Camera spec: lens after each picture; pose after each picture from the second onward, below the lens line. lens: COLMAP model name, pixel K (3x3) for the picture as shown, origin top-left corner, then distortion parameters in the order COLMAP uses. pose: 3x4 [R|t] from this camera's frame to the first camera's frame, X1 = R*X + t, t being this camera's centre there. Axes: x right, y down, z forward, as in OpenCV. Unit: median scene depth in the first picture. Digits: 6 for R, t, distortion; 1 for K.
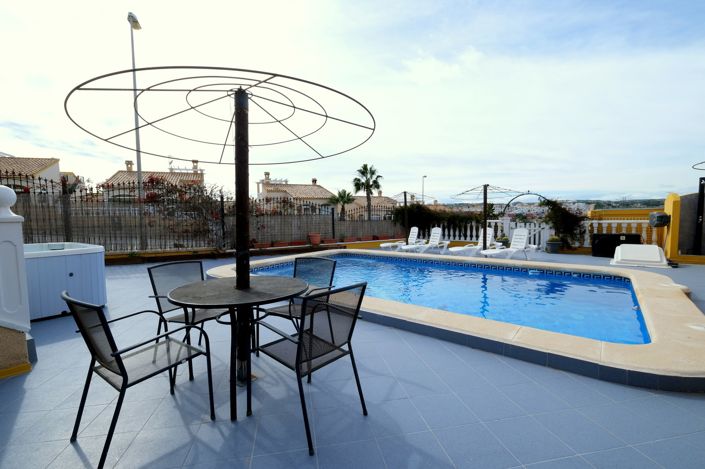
lens RADIAL K [[308.3, 0, 352.5], [0, 308.3, 234.5], [0, 0, 1]] dist [-0.000804, -0.000025]
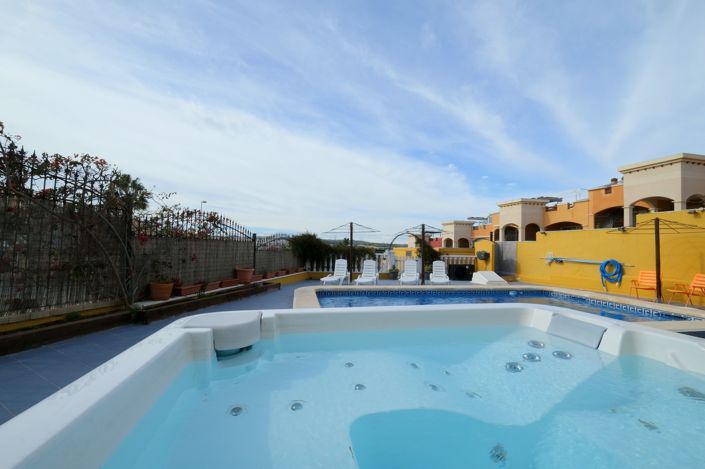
lens RADIAL K [[305.5, 0, 352.5], [0, 305.5, 234.5], [0, 0, 1]] dist [0.036835, 0.000040]
pose [[0.649460, 0.065601, 0.757561, -0.481254], [0.013451, 0.995125, -0.097705, -0.006423], [-0.760277, 0.073645, 0.645411, 0.327440]]
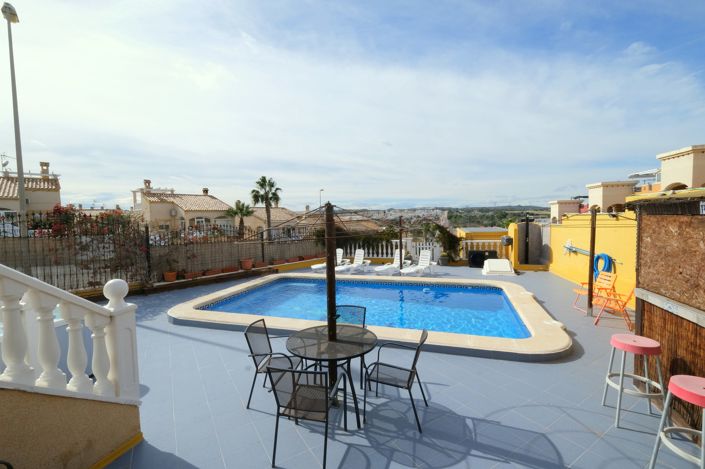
lens RADIAL K [[308.3, 0, 352.5], [0, 308.3, 234.5], [0, 0, 1]] dist [-0.000804, -0.000025]
pose [[0.933717, -0.023162, 0.357261, -0.147590], [0.029571, 0.999485, -0.012486, -0.057156], [-0.356788, 0.022223, 0.933921, -0.074400]]
